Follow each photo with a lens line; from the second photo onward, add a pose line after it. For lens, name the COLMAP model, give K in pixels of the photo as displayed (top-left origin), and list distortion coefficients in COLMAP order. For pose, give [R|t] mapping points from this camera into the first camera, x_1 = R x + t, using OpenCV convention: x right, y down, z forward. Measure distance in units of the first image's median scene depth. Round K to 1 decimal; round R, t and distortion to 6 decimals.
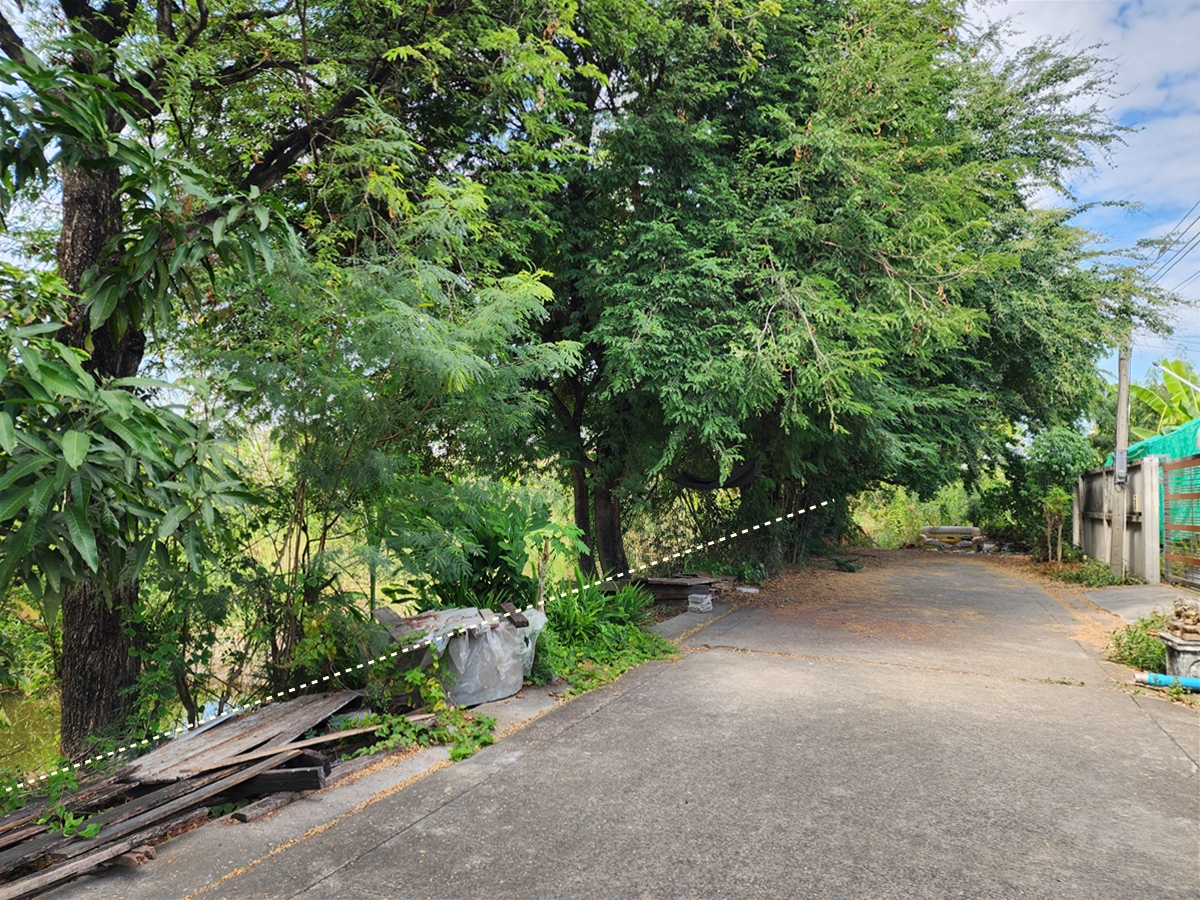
lens RADIAL K [[786.4, 0, 588.8], [0, 786.4, 453.6], [0, 0, 1]] dist [0.009984, -0.005015]
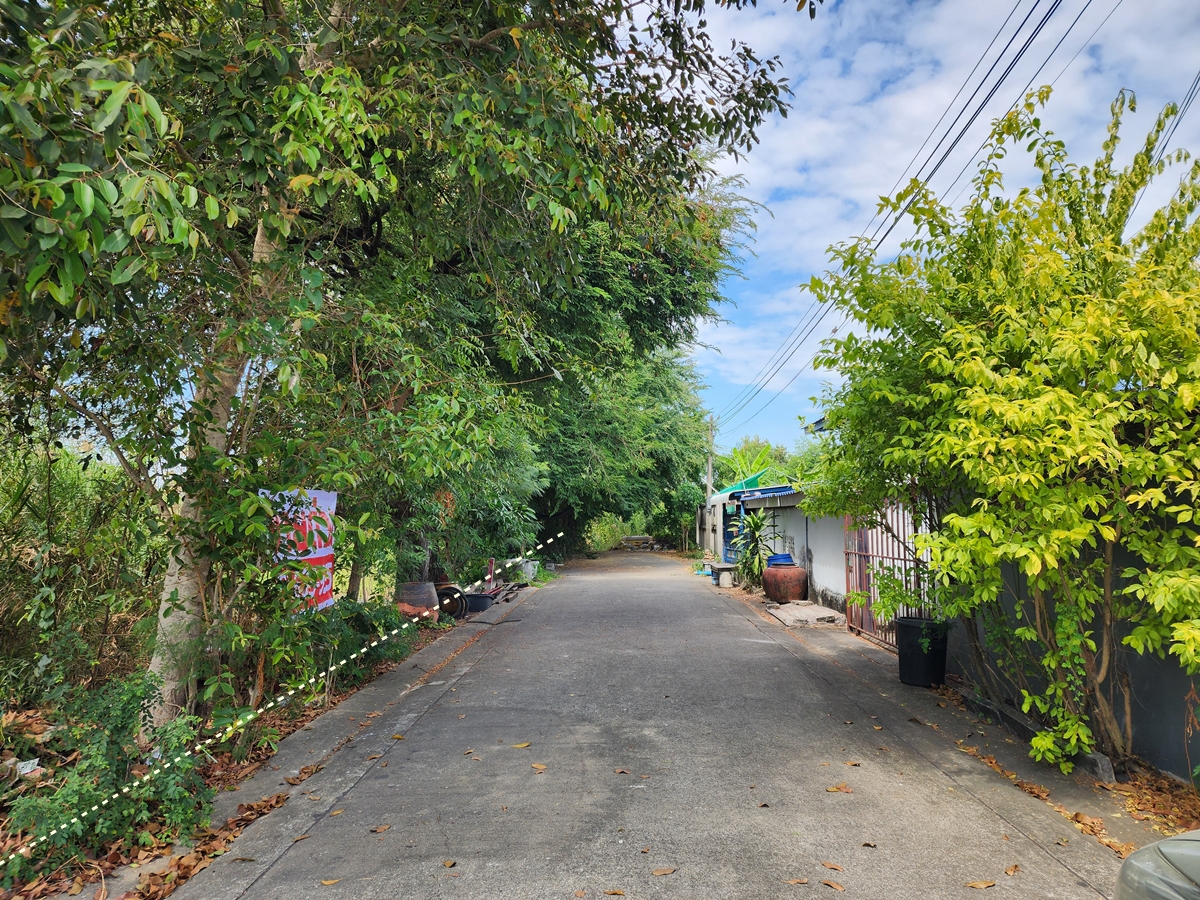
lens RADIAL K [[797.1, 0, 601.1], [0, 797.1, 444.2], [0, 0, 1]] dist [0.001530, 0.000018]
pose [[0.921609, 0.013962, 0.387869, -0.691226], [0.001639, 0.999204, -0.039861, -0.092506], [-0.388117, 0.037372, 0.920852, -1.379989]]
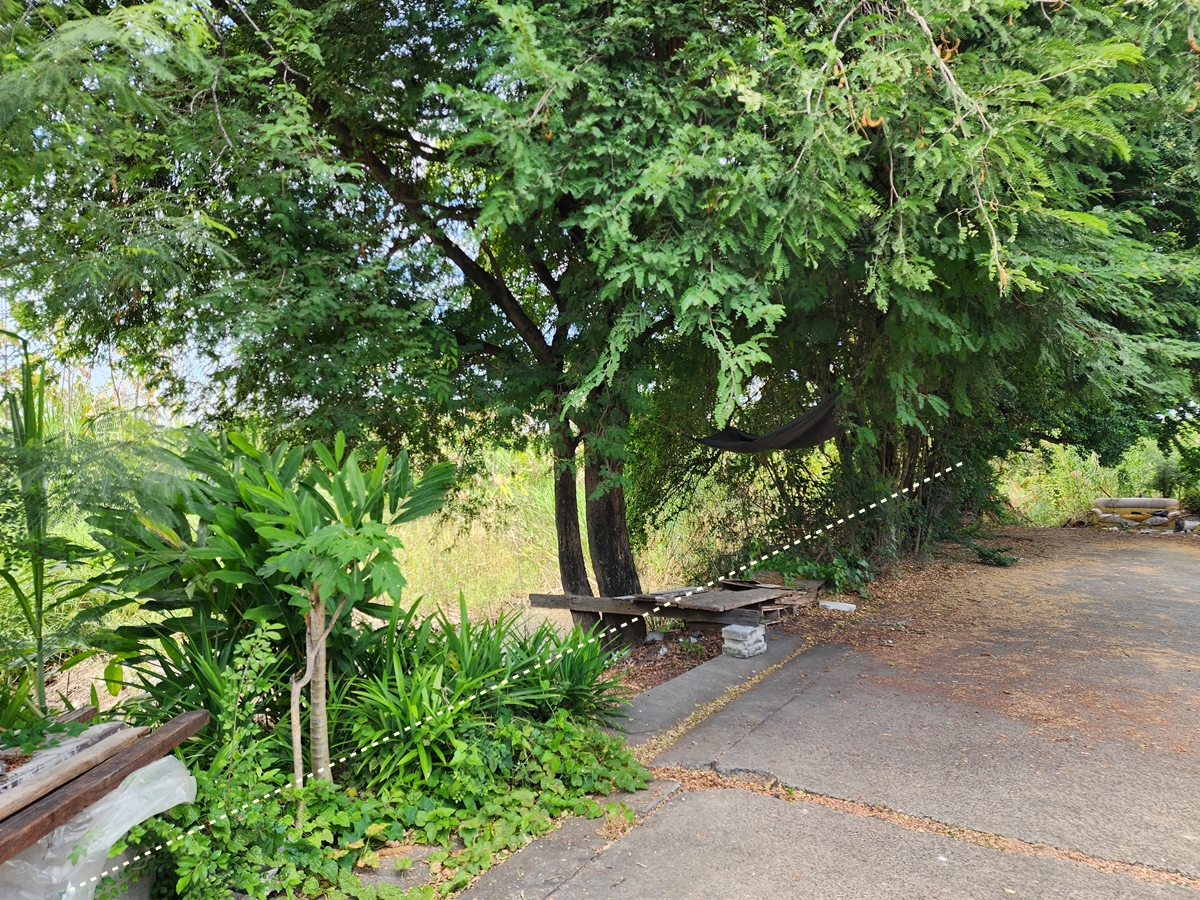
lens RADIAL K [[786.4, 0, 596.3], [0, 786.4, 452.7], [0, 0, 1]] dist [0.009984, -0.005015]
pose [[0.990338, -0.014814, -0.137884, 0.119182], [0.019851, 0.999182, 0.035225, 0.027811], [0.137250, -0.037622, 0.989822, 0.419977]]
